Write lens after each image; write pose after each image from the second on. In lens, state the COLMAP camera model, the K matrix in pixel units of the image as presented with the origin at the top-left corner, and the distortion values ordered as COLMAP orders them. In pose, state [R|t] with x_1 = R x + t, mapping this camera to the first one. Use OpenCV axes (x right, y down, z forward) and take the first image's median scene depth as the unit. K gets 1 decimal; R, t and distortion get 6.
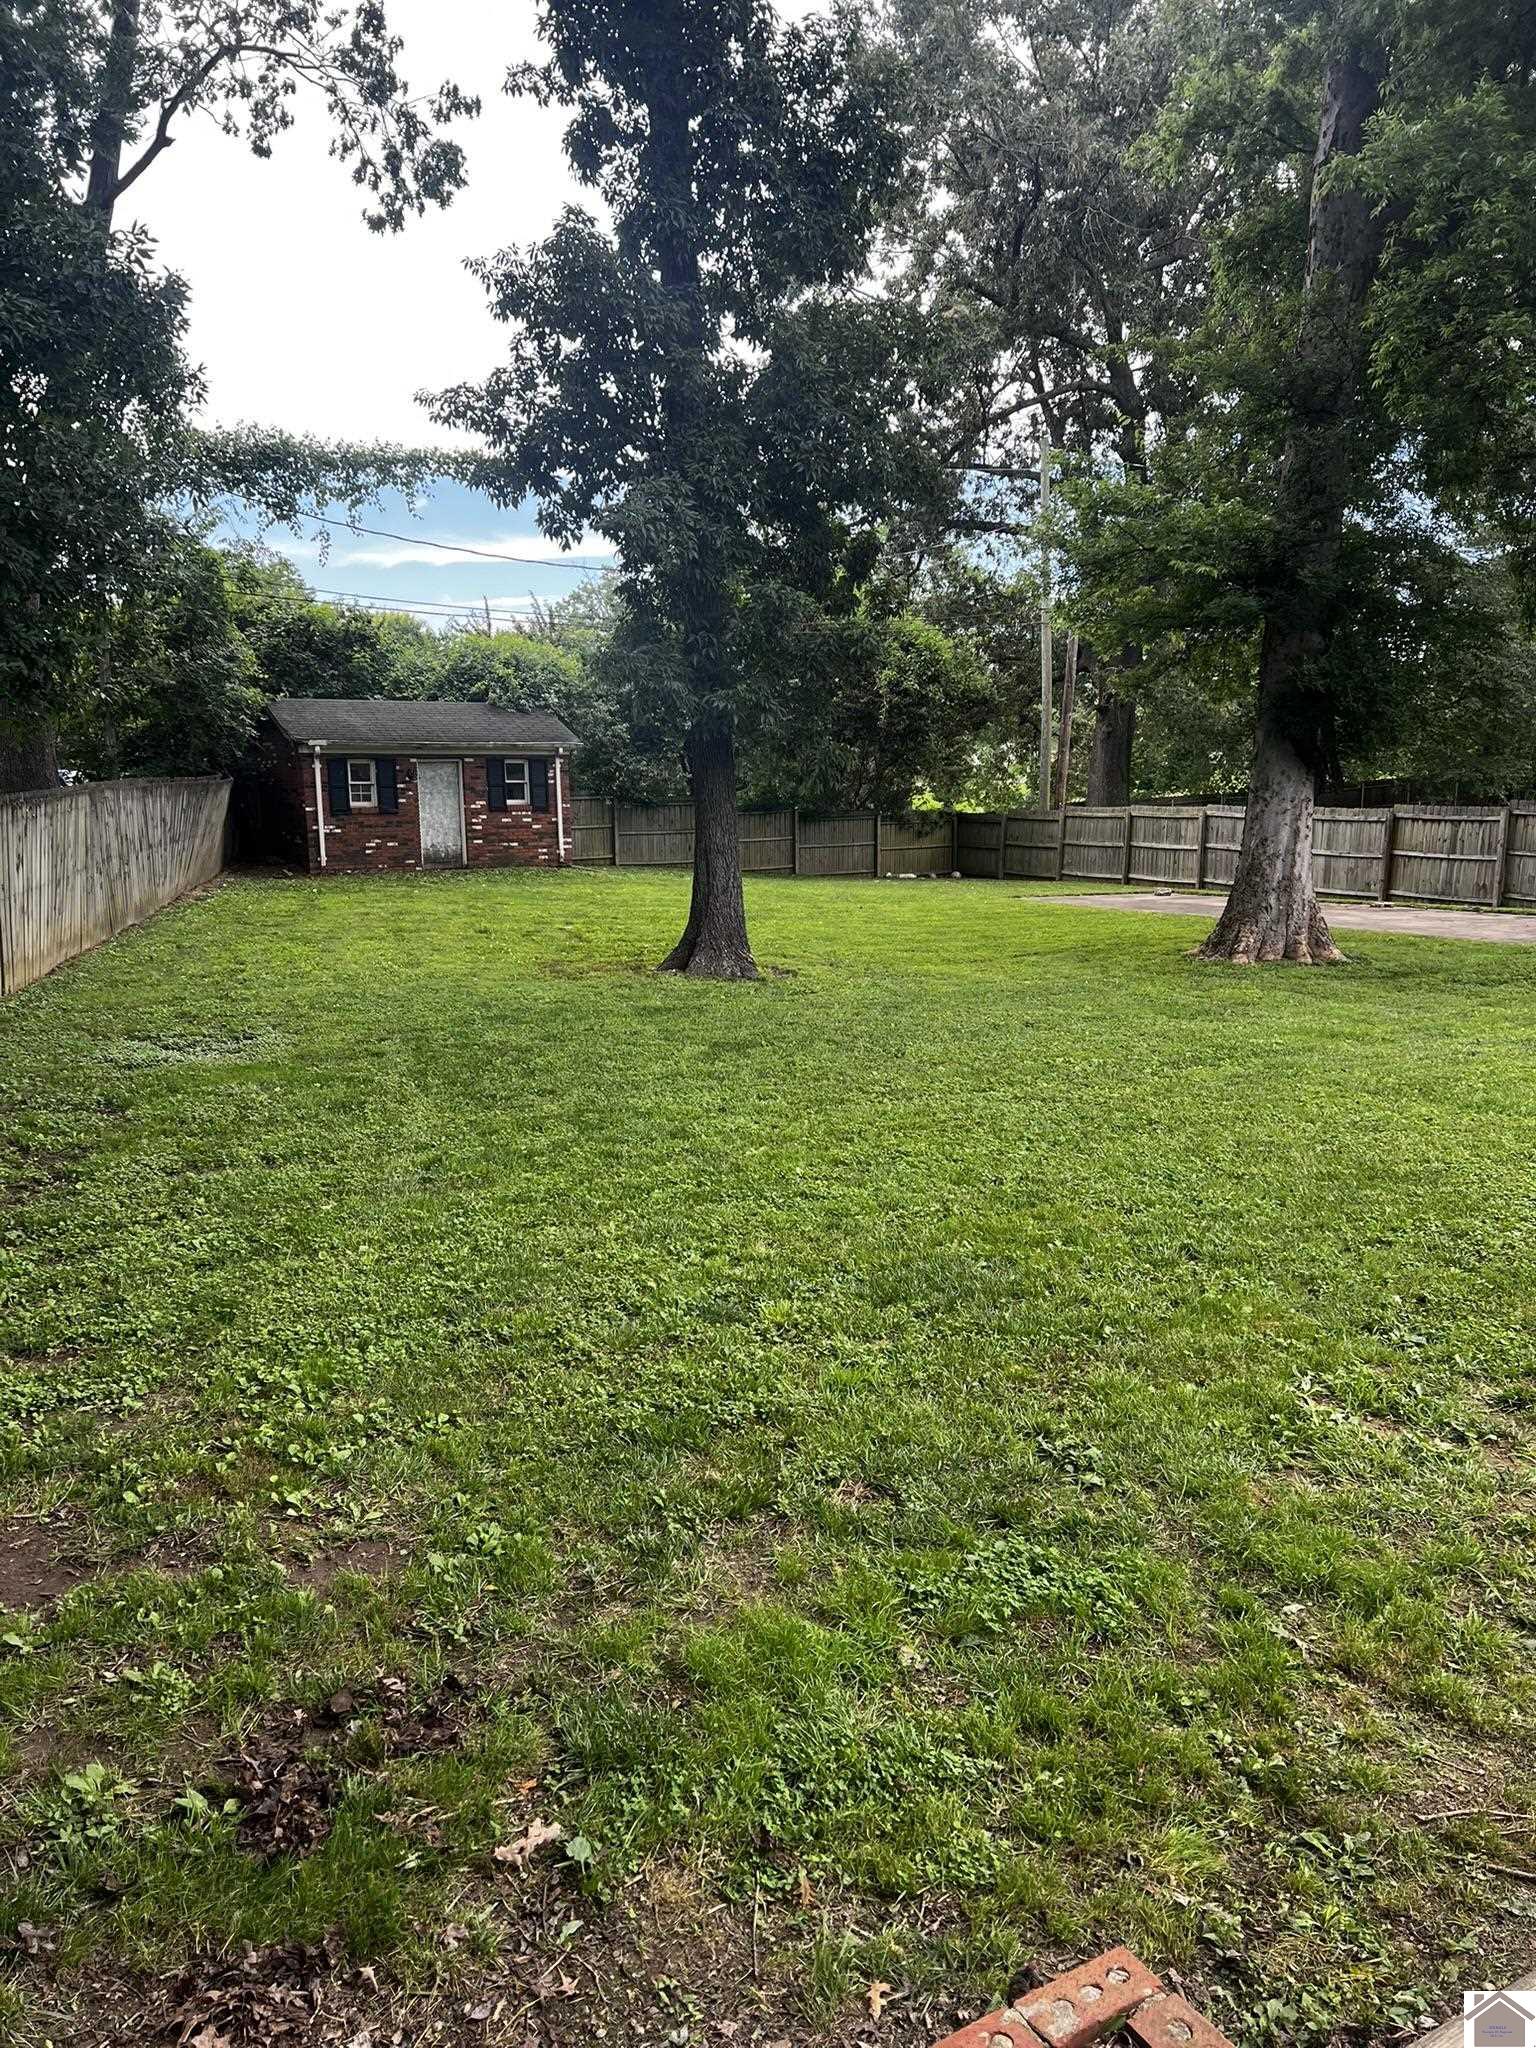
lens RADIAL K [[1519.9, 0, 768.0], [0, 1519.9, 1024.0], [0, 0, 1]] dist [0.200718, -0.390292]
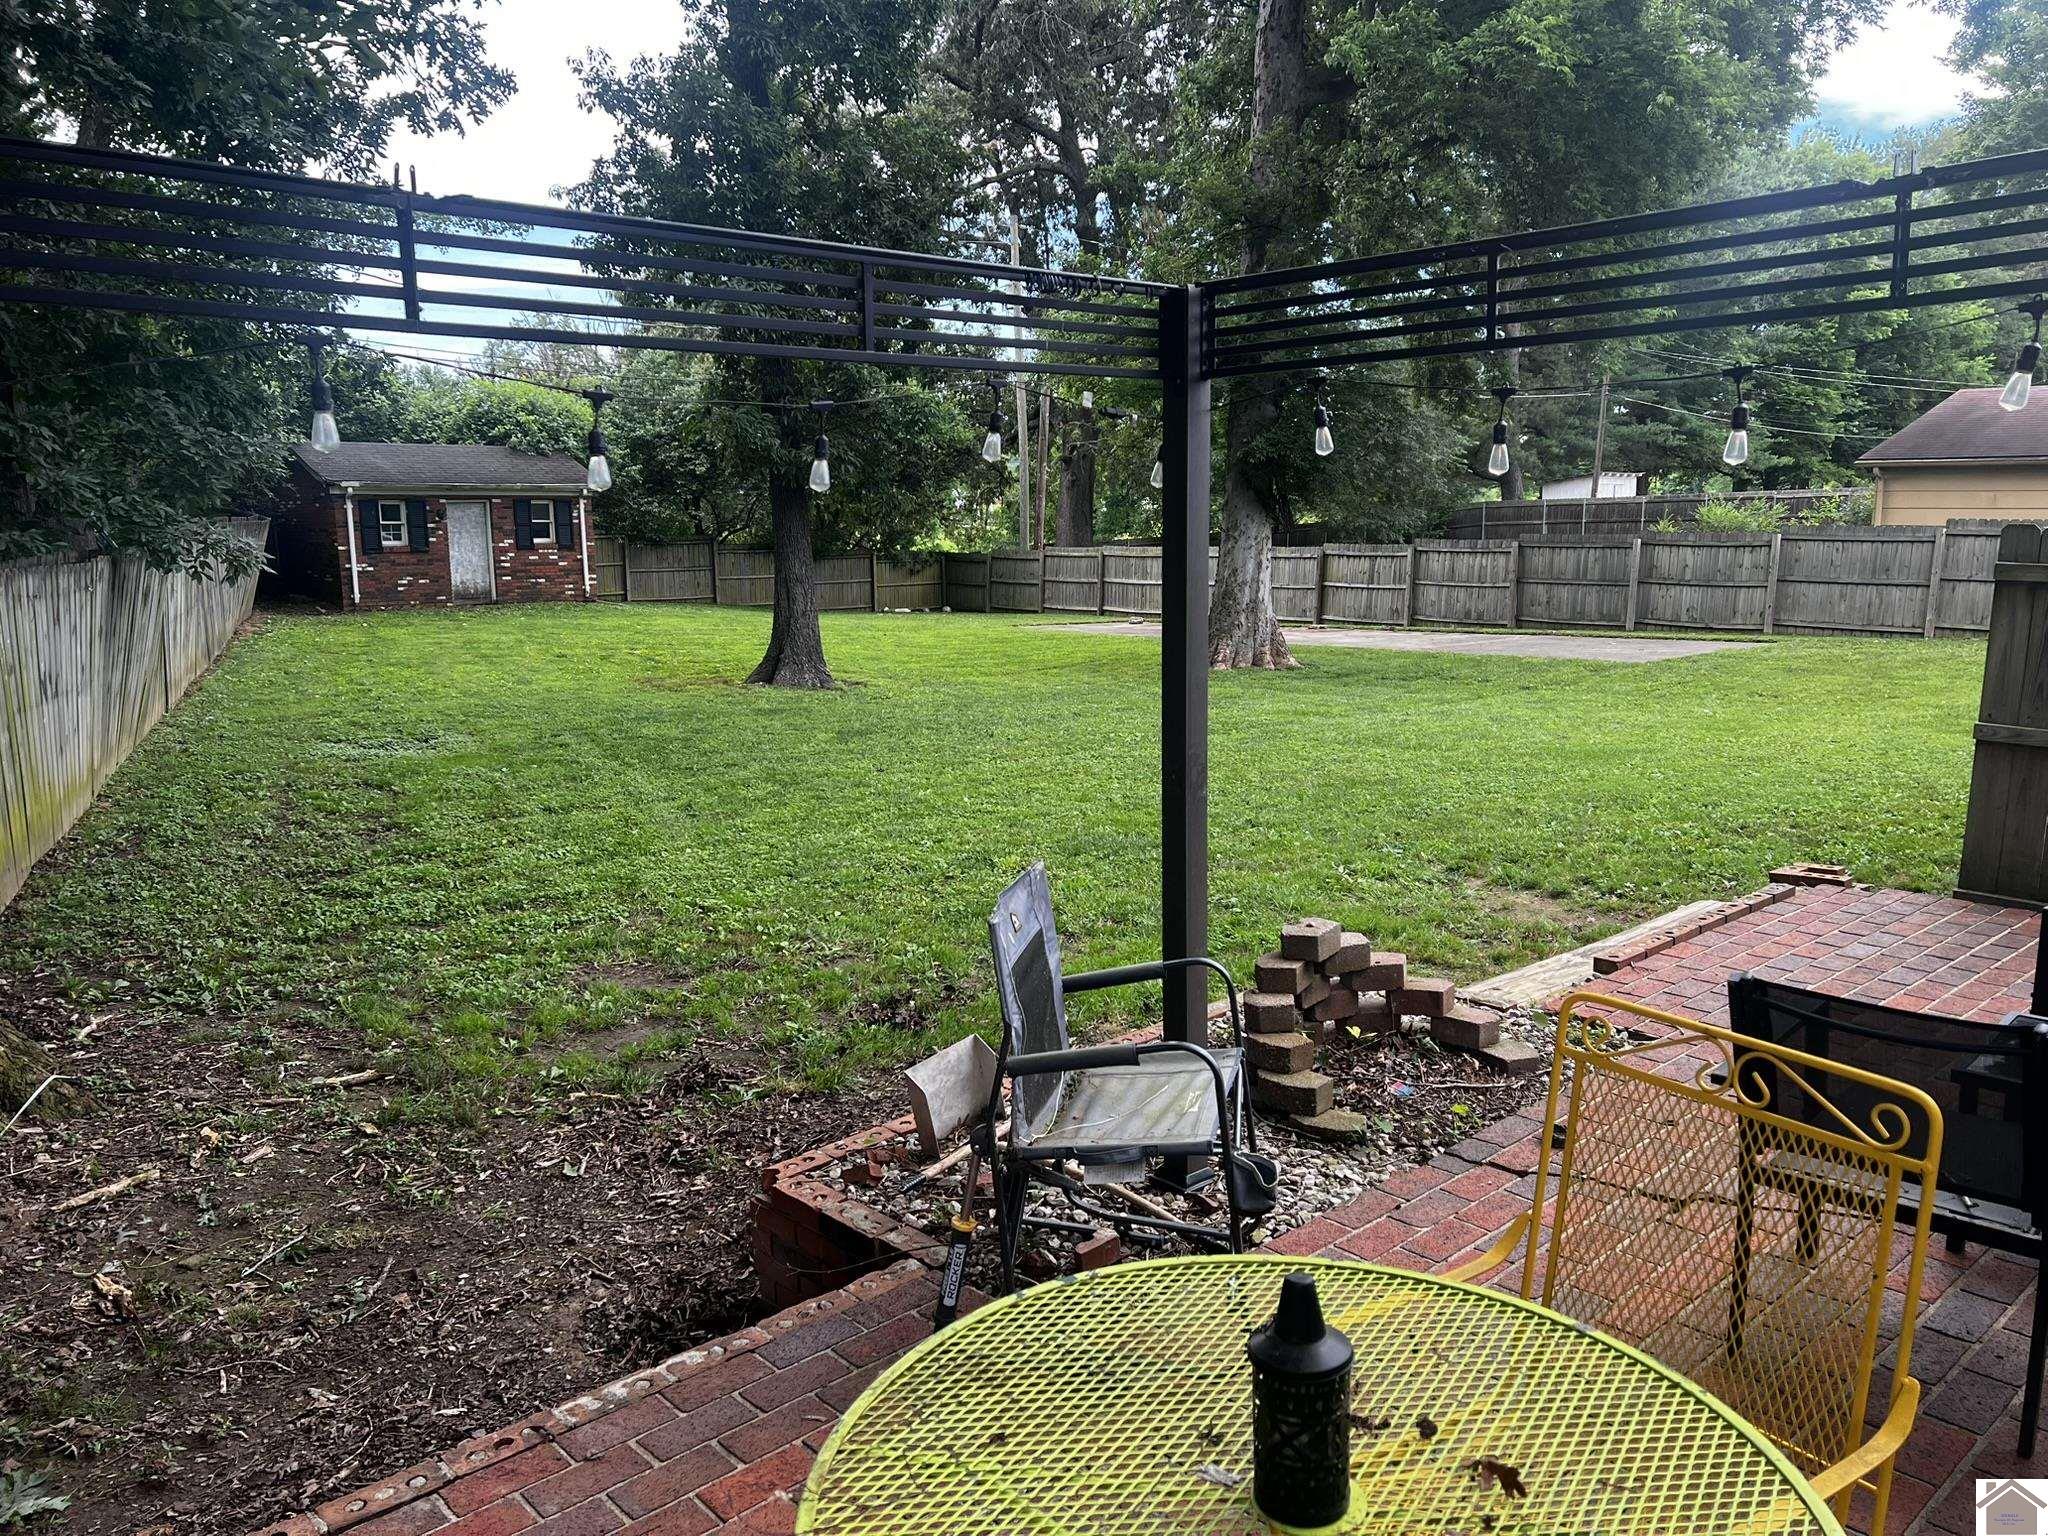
lens RADIAL K [[1519.9, 0, 1025.4], [0, 1519.9, 736.1], [0, 0, 1]] dist [0.200718, -0.390292]
pose [[0.979850, -0.028763, 0.197655, -0.057044], [0.032710, 0.999325, -0.016732, 0.018283], [-0.197040, 0.022860, 0.980129, -0.103500]]
